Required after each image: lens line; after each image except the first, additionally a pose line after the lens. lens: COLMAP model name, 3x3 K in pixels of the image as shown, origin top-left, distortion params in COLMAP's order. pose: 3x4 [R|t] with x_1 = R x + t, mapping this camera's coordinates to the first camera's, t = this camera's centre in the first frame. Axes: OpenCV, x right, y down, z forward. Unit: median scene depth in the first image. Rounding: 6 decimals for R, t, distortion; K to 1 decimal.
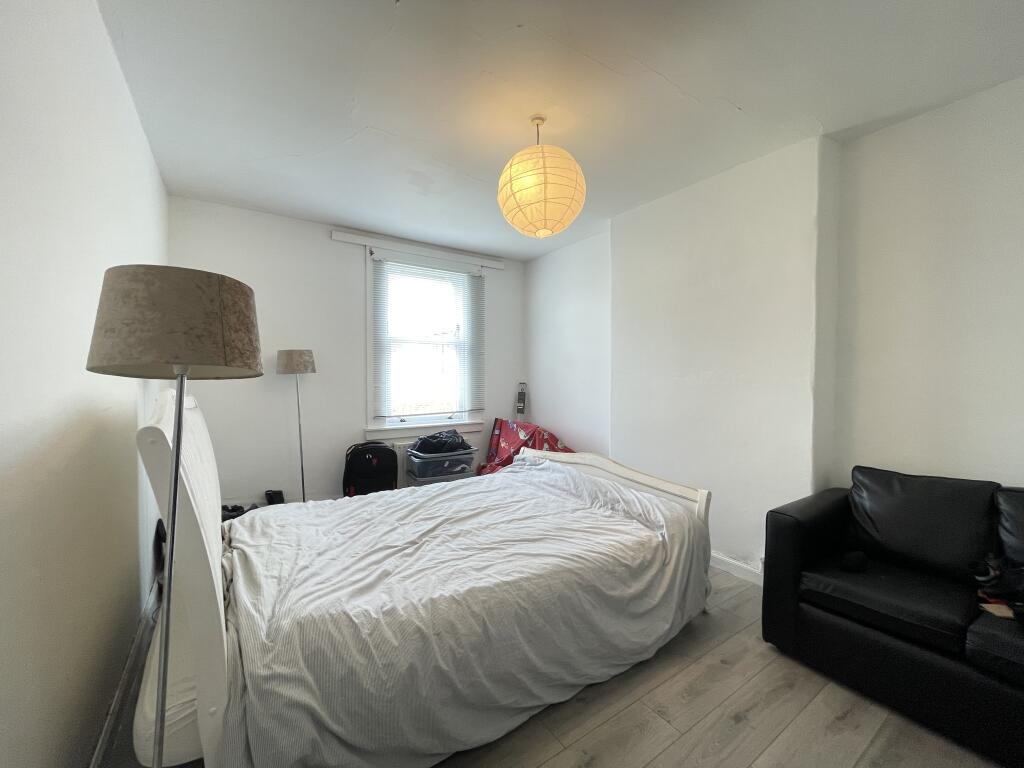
lens RADIAL K [[410.3, 0, 512.0], [0, 410.3, 384.0], [0, 0, 1]] dist [0.000556, -0.000051]
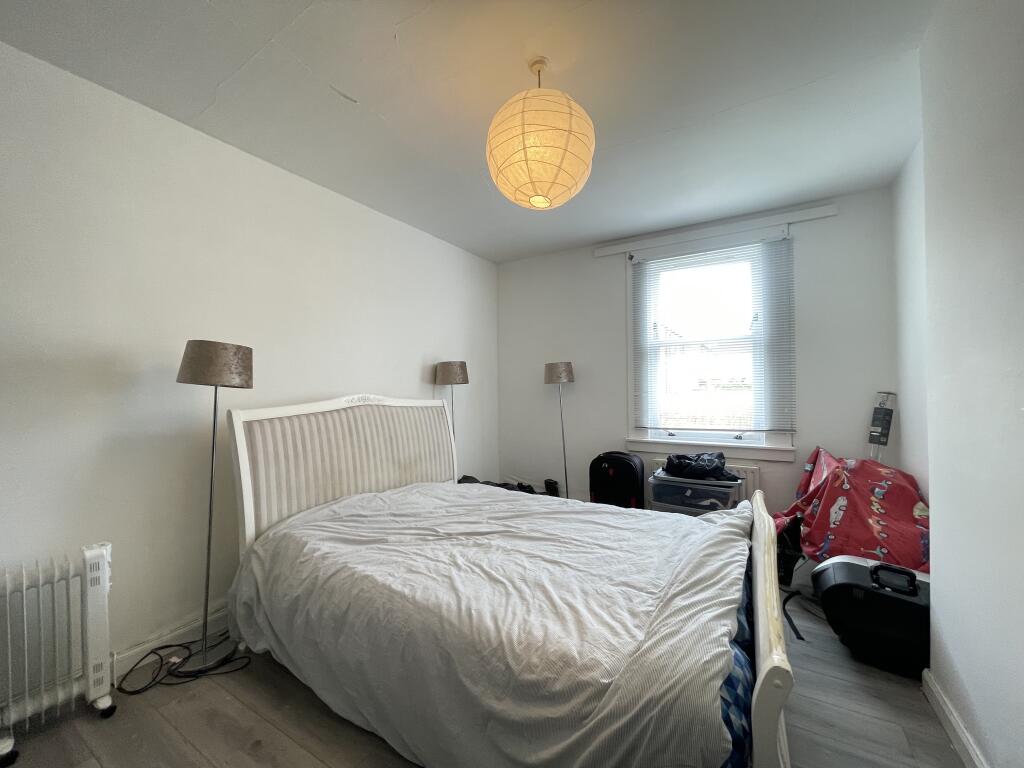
lens RADIAL K [[410.5, 0, 512.0], [0, 410.5, 384.0], [0, 0, 1]] dist [-0.002912, -0.000070]
pose [[0.423834, -0.014412, -0.905625, 0.658309], [-0.008165, 0.999772, -0.019732, 0.001747], [0.905703, 0.015758, 0.423620, 0.538476]]
